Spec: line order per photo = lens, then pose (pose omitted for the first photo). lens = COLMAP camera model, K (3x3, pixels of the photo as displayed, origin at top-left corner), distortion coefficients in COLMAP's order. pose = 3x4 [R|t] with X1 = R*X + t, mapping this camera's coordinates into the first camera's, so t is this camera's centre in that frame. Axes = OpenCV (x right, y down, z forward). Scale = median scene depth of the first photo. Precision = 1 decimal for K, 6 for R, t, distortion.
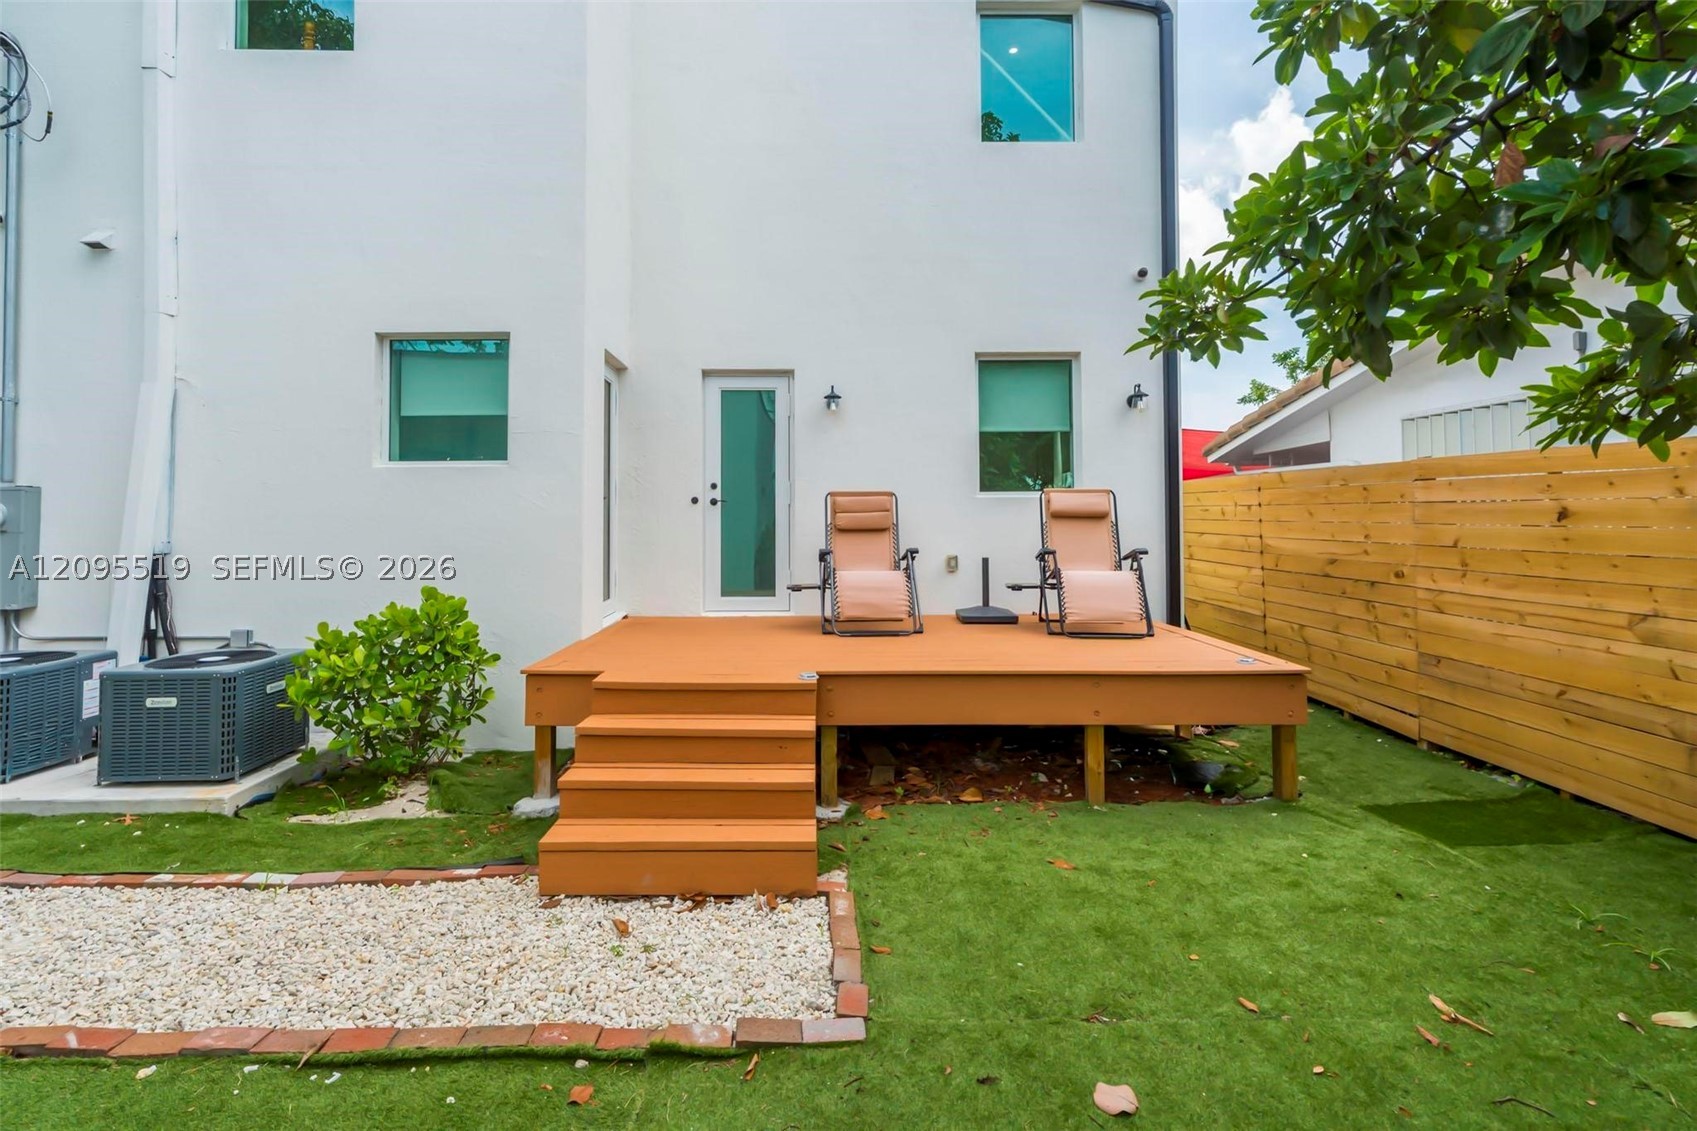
lens RADIAL K [[794.1, 0, 857.3], [0, 794.1, 481.9], [0, 0, 1]] dist [0.006620, 0.001287]
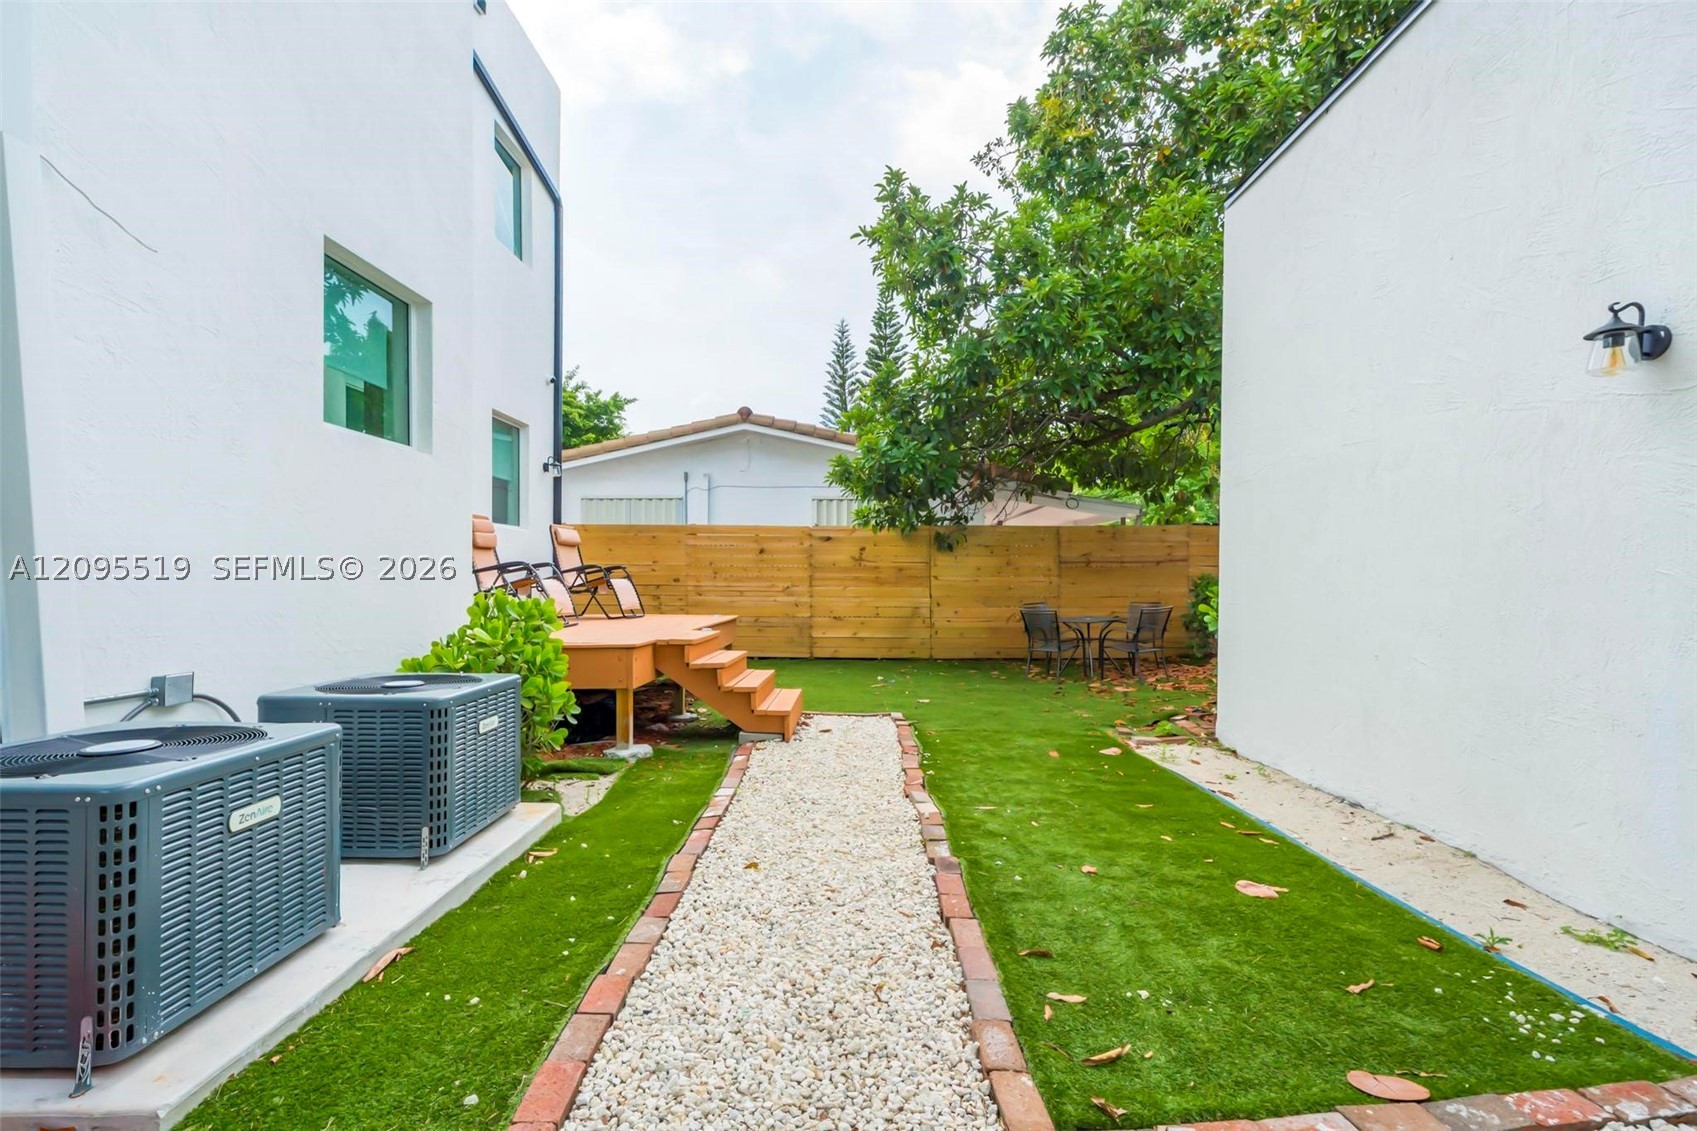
lens RADIAL K [[815.3, 0, 848.5], [0, 815.3, 565.5], [0, 0, 1]] dist [0.001403, 0.000423]
pose [[-0.005772, 0.018756, 0.999807, -1.760860], [-0.041411, 0.998962, -0.018979, 0.124479], [-0.999126, -0.041512, -0.004989, 0.719906]]
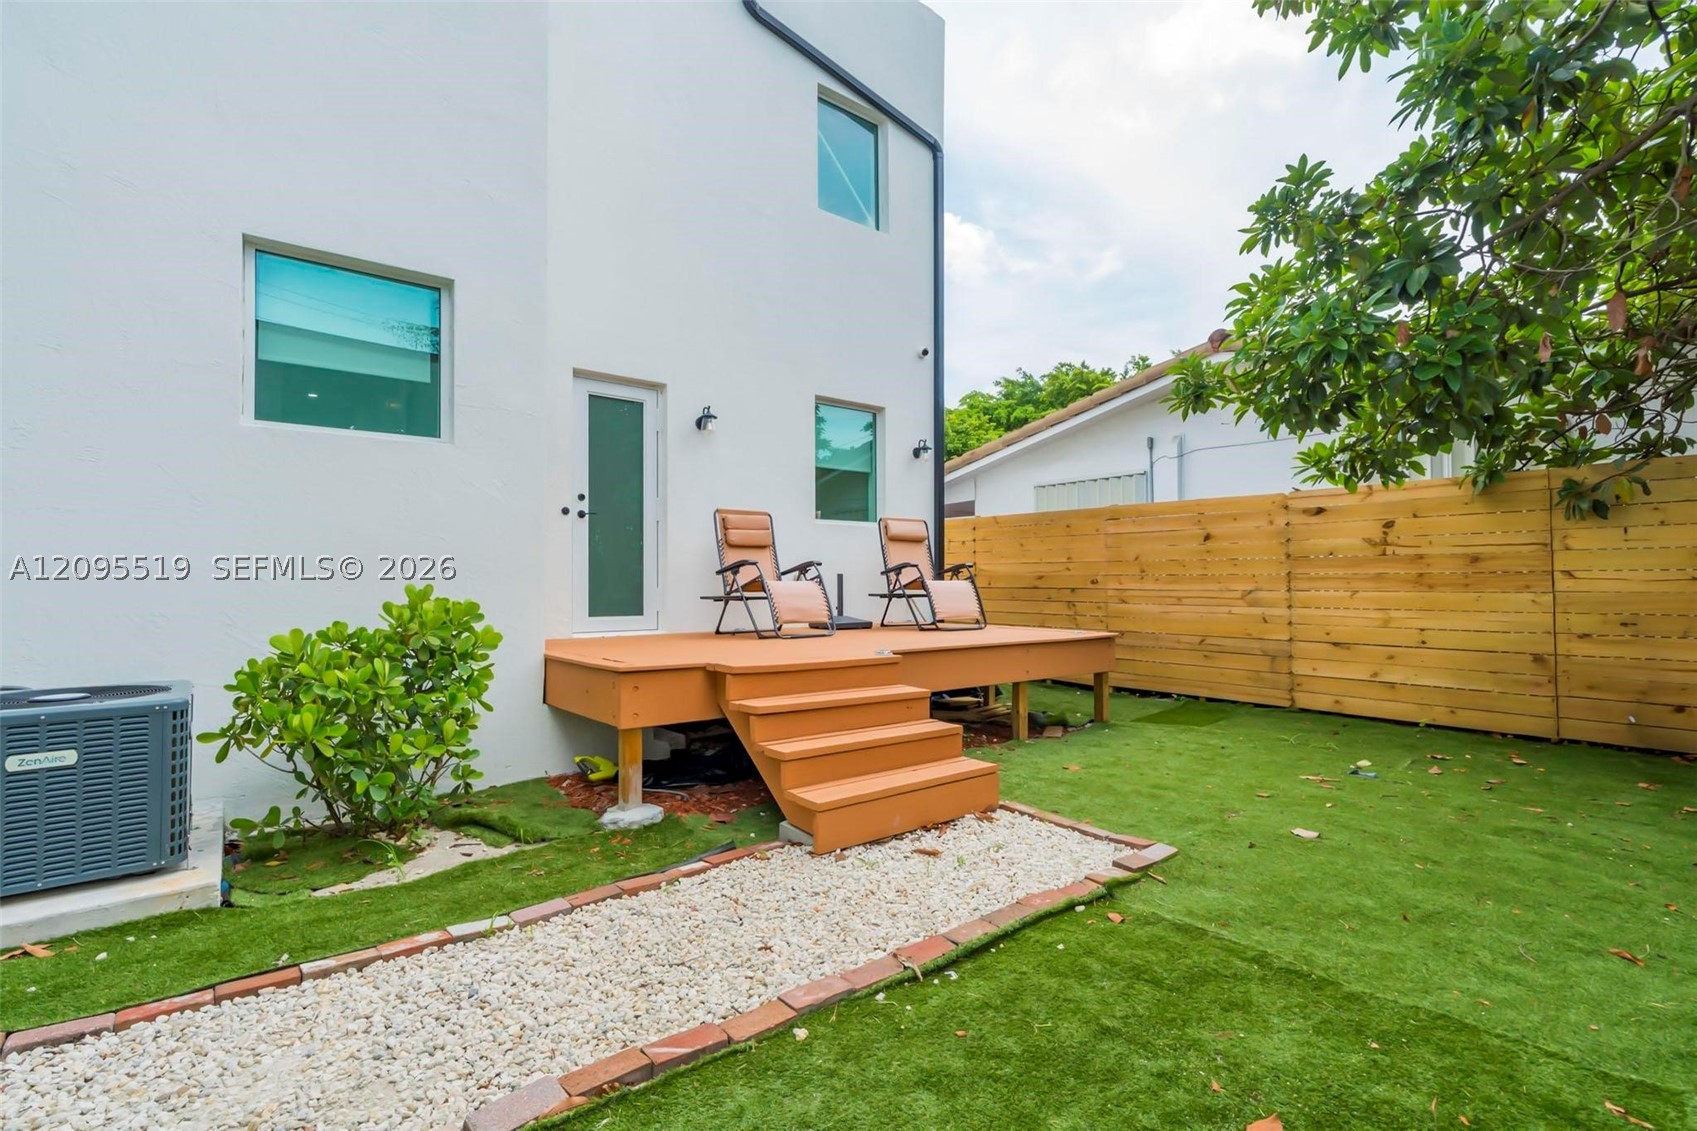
lens RADIAL K [[776.6, 0, 848.5], [0, 776.6, 565.5], [0, 0, 1]] dist [0.004336, 0.001014]
pose [[0.784685, 0.015432, 0.619703, -0.759421], [-0.024808, 0.999671, 0.006518, 0.108726], [-0.619398, -0.020488, 0.784809, 0.157563]]
